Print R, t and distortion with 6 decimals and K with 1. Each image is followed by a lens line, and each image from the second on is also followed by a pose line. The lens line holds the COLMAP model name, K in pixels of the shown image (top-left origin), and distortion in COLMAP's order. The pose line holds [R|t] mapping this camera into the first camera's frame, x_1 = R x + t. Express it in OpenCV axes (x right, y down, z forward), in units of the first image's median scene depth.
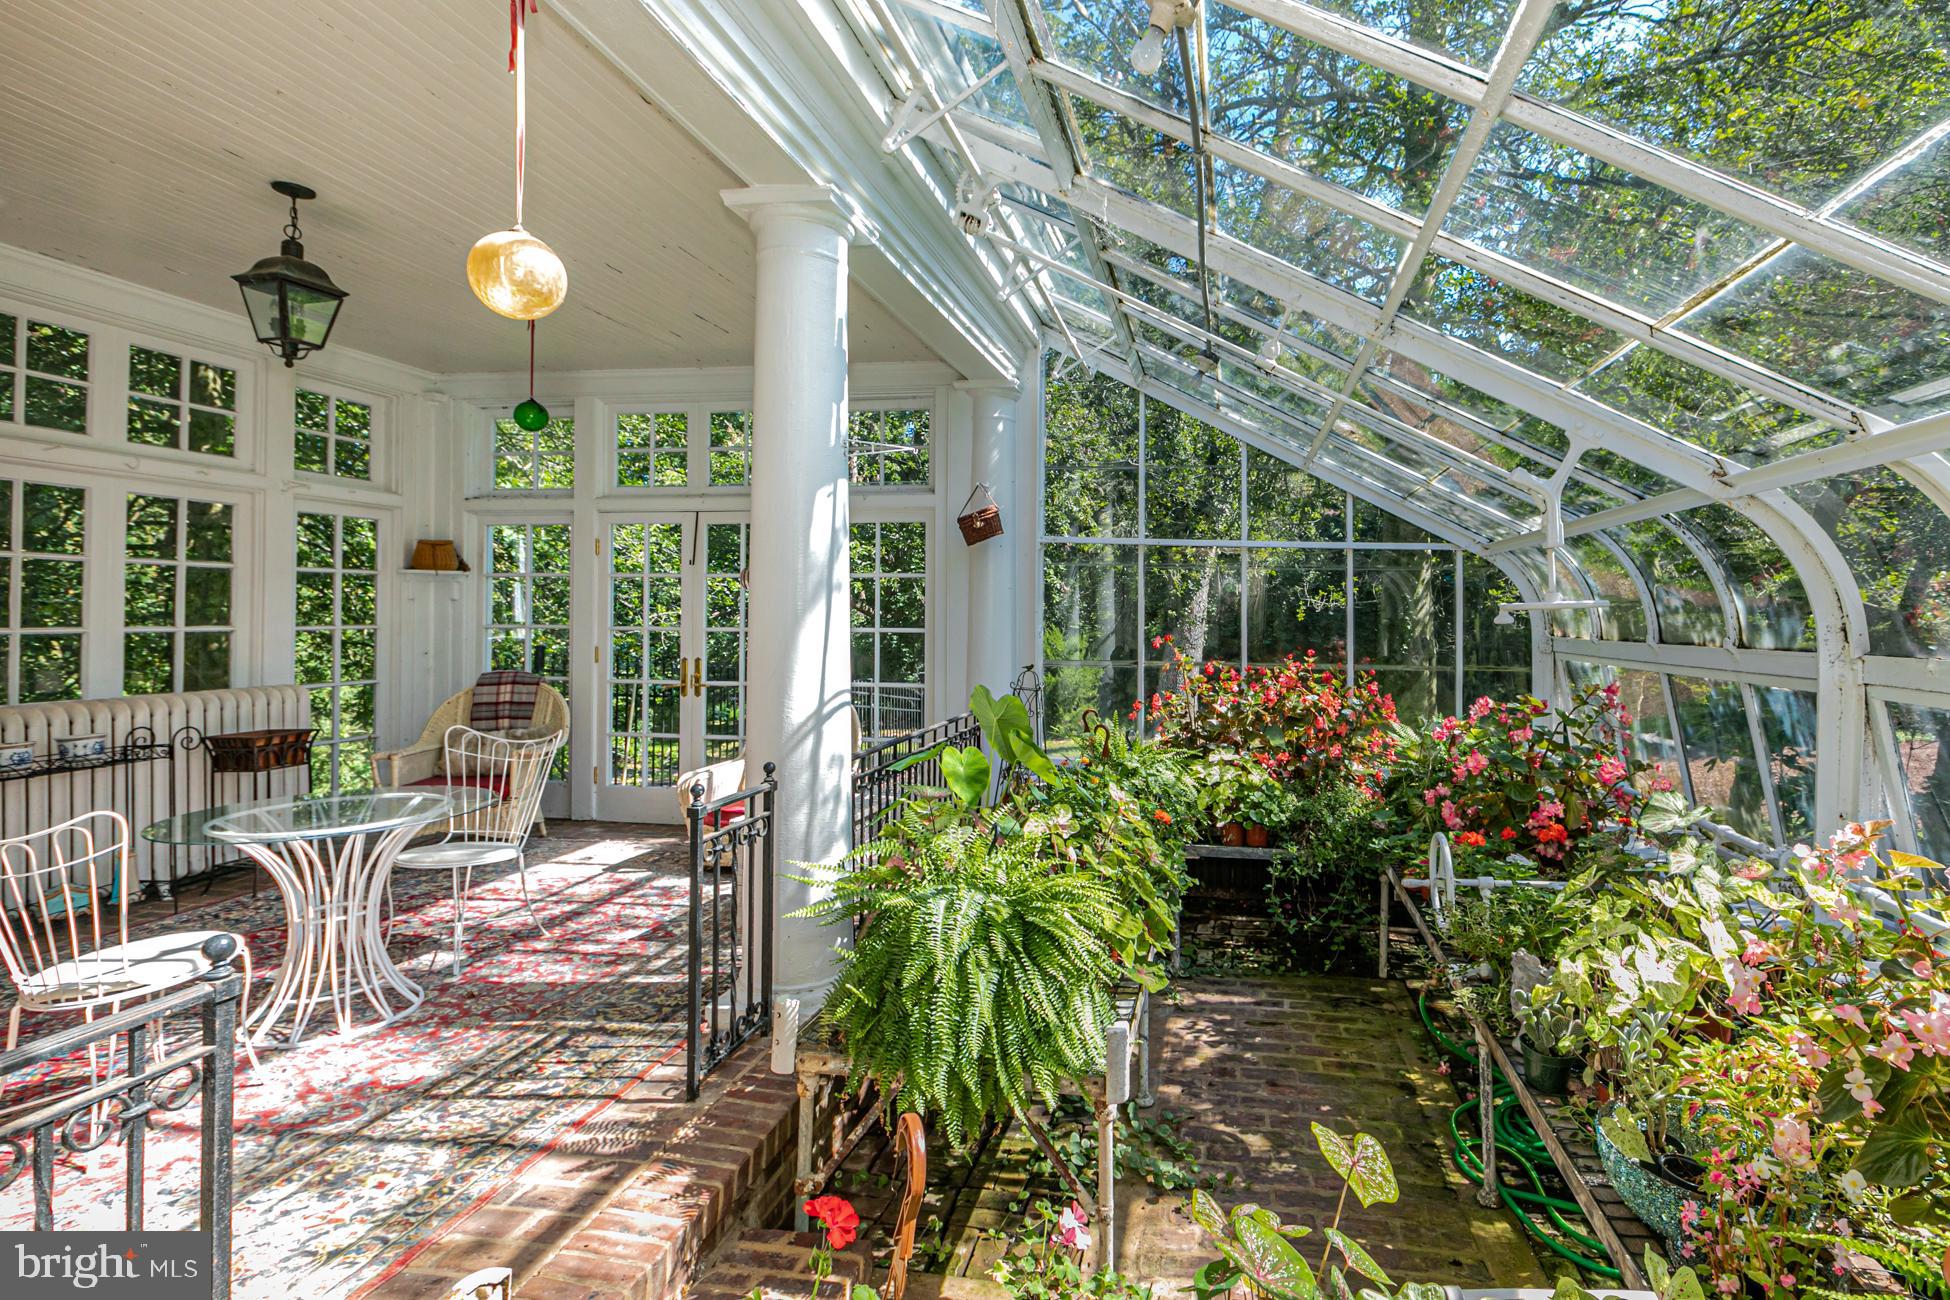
lens RADIAL K [[909.8, 0, 1050.8], [0, 909.8, 601.6], [0, 0, 1]] dist [0.000044, -0.000243]
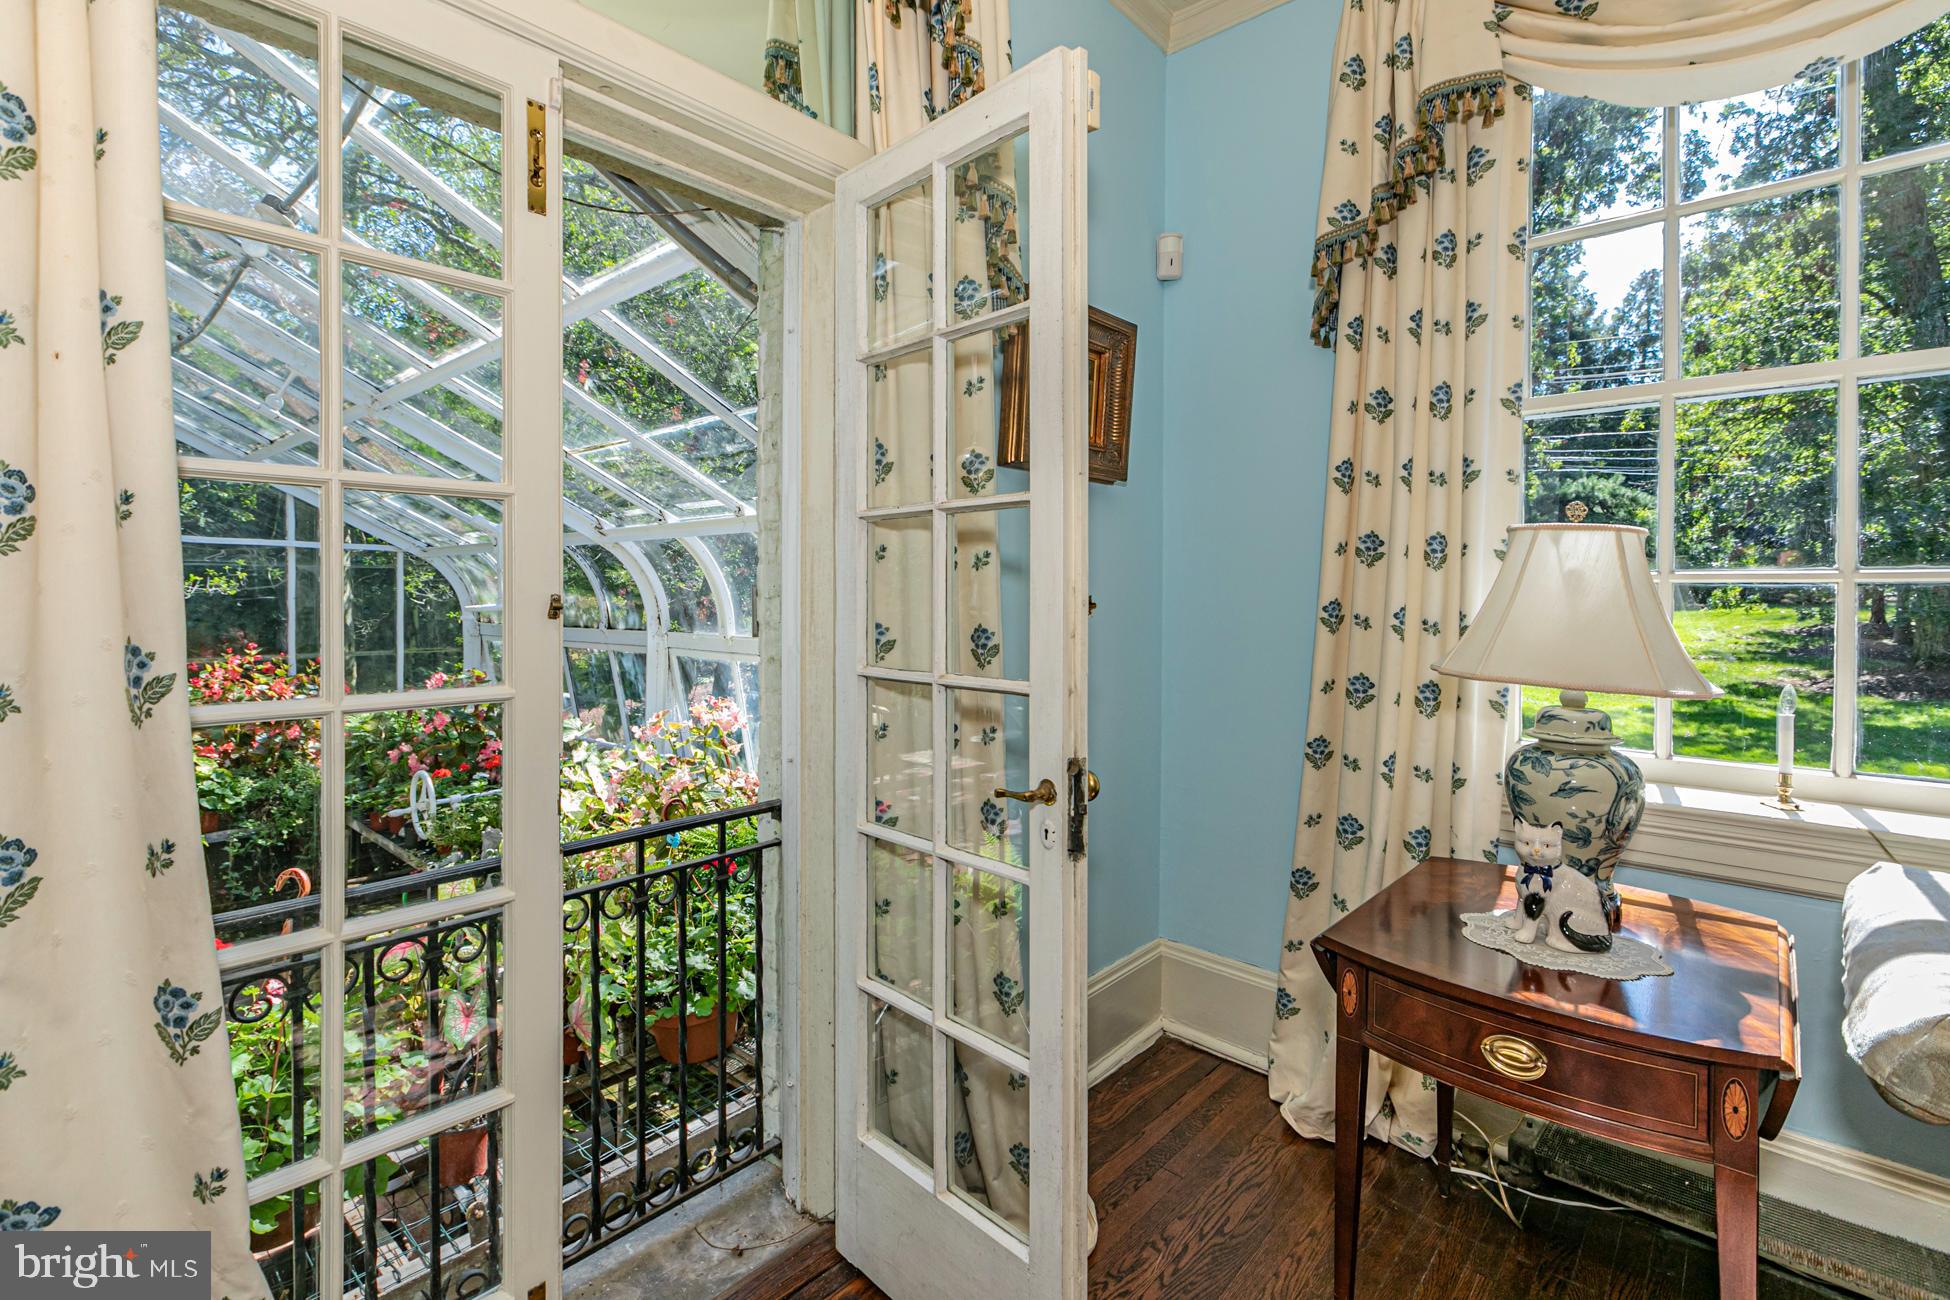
lens RADIAL K [[909.8, 0, 1015.7], [0, 909.8, 597.5], [0, 0, 1]] dist [0.000044, -0.000243]
pose [[0.478807, -0.008888, 0.877875, -0.277942], [-0.012267, 0.999783, 0.016813, -0.035986], [-0.877835, -0.018819, 0.478594, -0.359617]]
